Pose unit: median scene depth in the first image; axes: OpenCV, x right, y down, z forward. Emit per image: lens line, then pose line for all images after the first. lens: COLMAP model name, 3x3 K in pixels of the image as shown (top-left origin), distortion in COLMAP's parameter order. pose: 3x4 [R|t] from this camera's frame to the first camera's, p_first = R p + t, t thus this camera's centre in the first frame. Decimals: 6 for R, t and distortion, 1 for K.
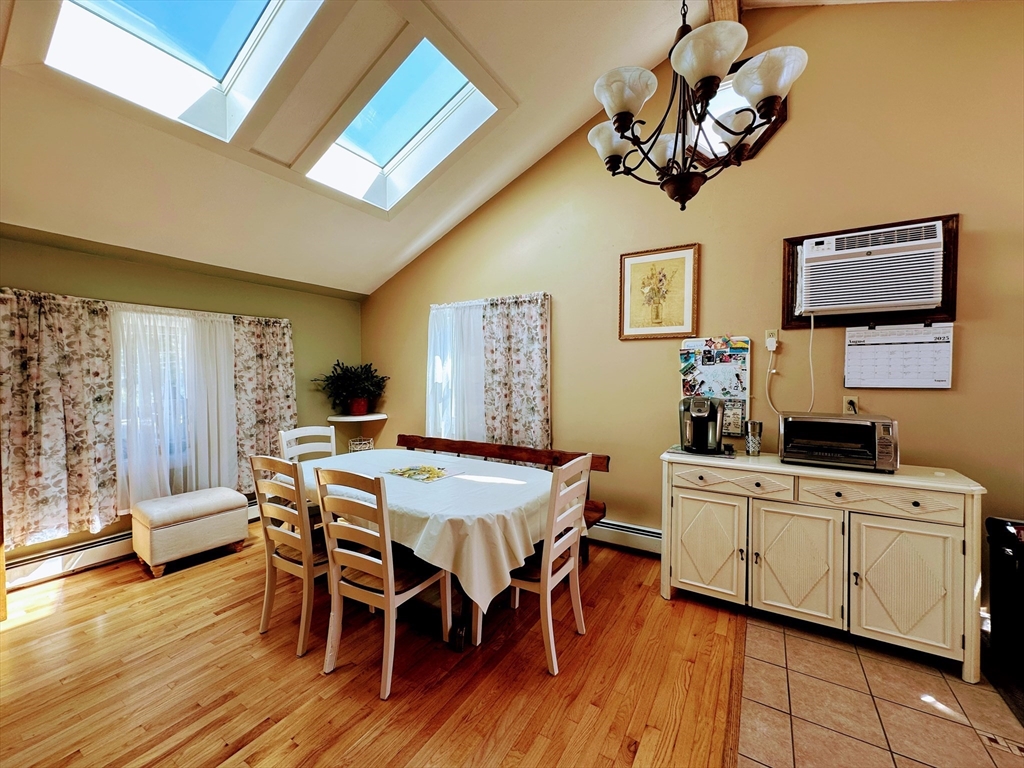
lens RADIAL K [[407.3, 0, 512.0], [0, 407.3, 384.0], [0, 0, 1]] dist [-0.002046, 0.000073]
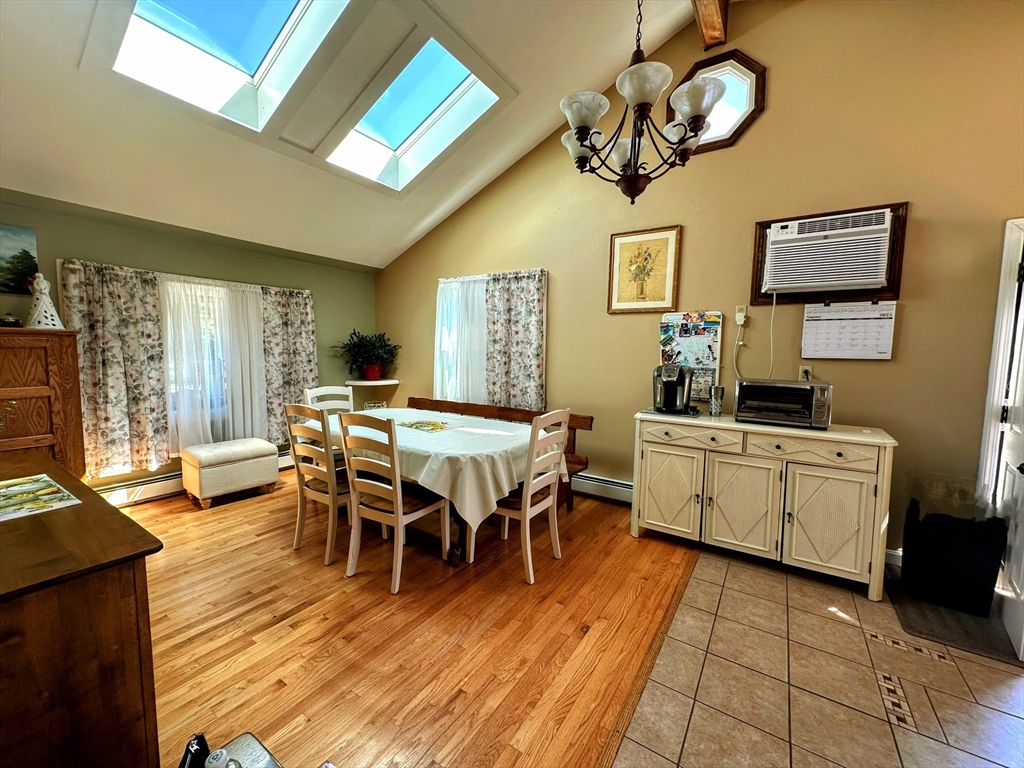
lens RADIAL K [[407.3, 0, 512.0], [0, 407.3, 384.0], [0, 0, 1]] dist [-0.002046, 0.000073]
pose [[0.999358, 0.020384, -0.029465, 0.054894], [-0.018630, 0.998107, 0.058618, 0.029530], [0.030604, -0.058032, 0.997846, -0.154055]]
